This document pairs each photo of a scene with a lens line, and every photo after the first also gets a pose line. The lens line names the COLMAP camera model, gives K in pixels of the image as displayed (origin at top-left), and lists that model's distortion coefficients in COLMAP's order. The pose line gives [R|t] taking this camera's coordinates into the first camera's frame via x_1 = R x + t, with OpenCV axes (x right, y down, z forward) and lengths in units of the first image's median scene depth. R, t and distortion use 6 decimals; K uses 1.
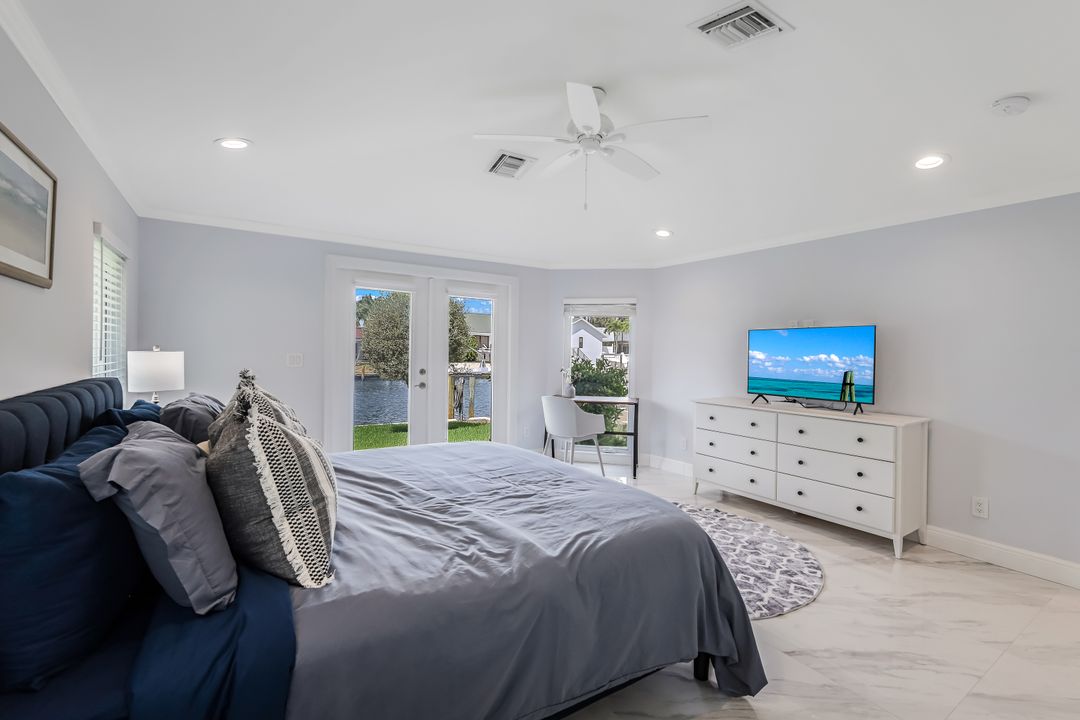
lens RADIAL K [[470.9, 0, 537.0], [0, 470.9, 355.1], [0, 0, 1]] dist [0.002746, -0.000018]
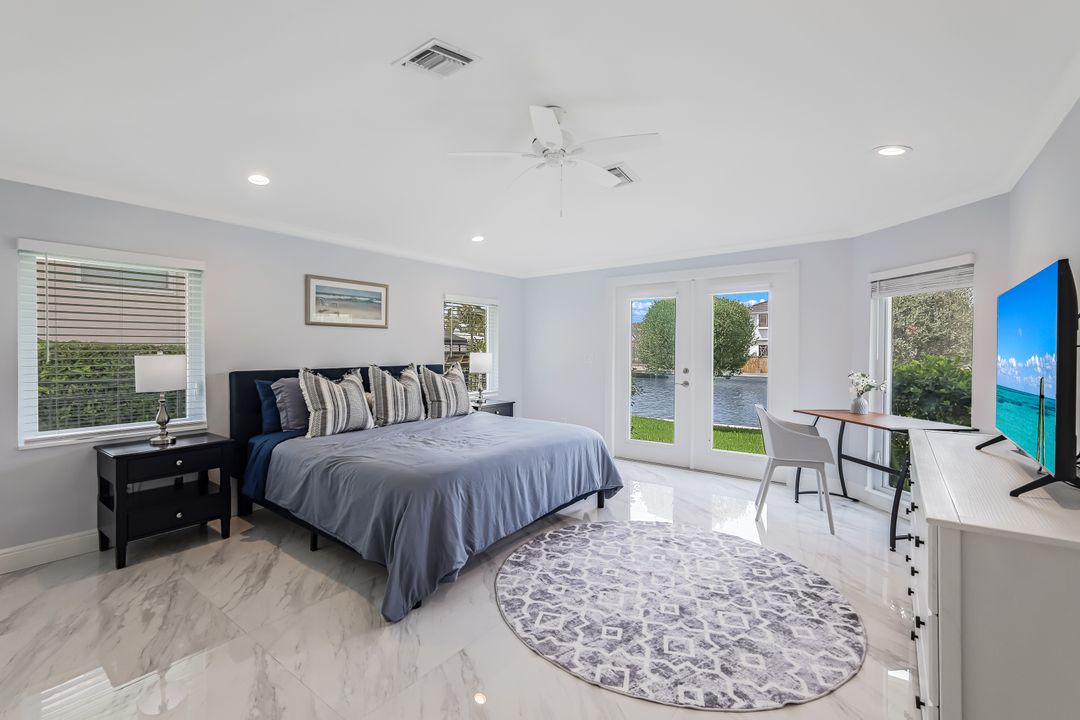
lens RADIAL K [[470.9, 0, 537.0], [0, 470.9, 355.1], [0, 0, 1]] dist [0.002746, -0.000018]
pose [[0.325417, -0.008304, -0.945534, 1.042395], [-0.001889, 0.999954, -0.009432, 0.017573], [0.945569, 0.004856, 0.325387, 0.568041]]
